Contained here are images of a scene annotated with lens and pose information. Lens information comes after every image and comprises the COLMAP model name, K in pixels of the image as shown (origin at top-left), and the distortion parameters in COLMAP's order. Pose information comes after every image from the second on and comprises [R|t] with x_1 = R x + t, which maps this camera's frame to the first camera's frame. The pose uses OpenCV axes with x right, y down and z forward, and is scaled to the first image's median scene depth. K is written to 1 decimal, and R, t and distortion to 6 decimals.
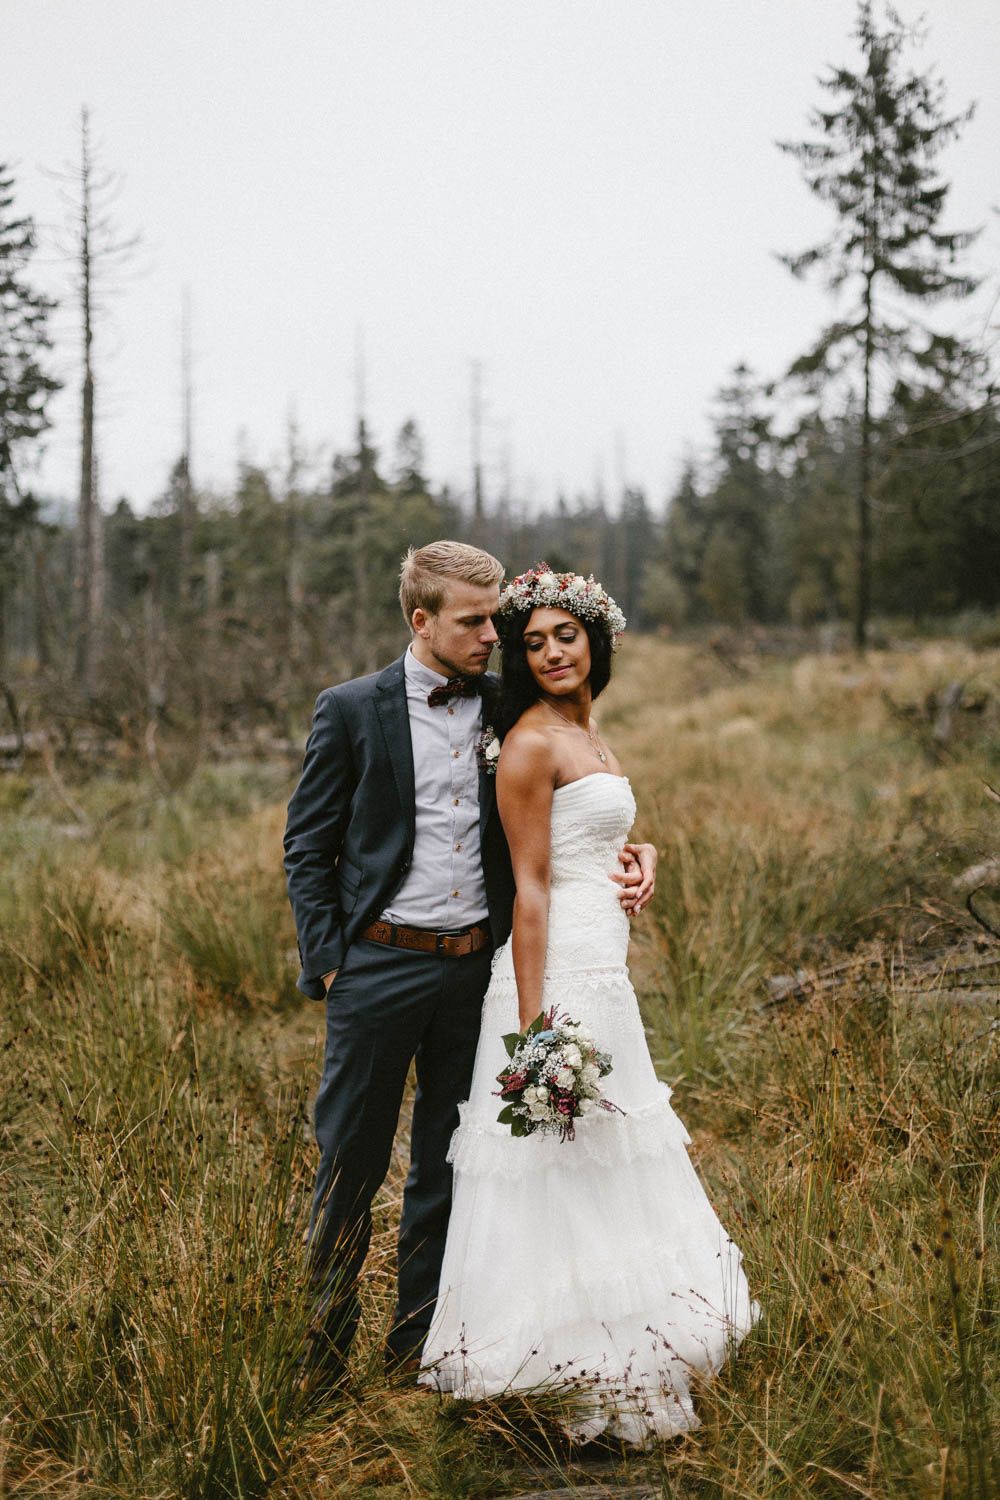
lens RADIAL K [[2170.2, 0, 499.5], [0, 2170.2, 725.2], [0, 0, 1]] dist [-0.004104, -0.027579]
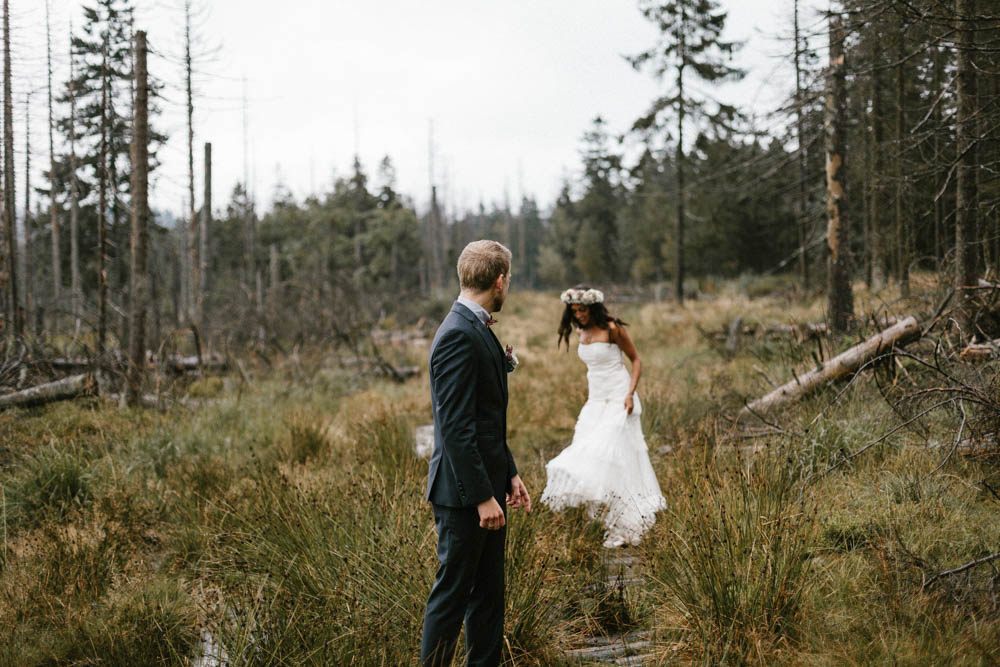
lens RADIAL K [[1524.6, 0, 500.0], [0, 1524.6, 333.5], [0, 0, 1]] dist [-0.096852, 0.014165]
pose [[0.998536, -0.016227, 0.051605, -0.025348], [0.016975, 0.999757, -0.014082, 0.004269], [-0.051364, 0.014937, 0.998568, -0.119996]]
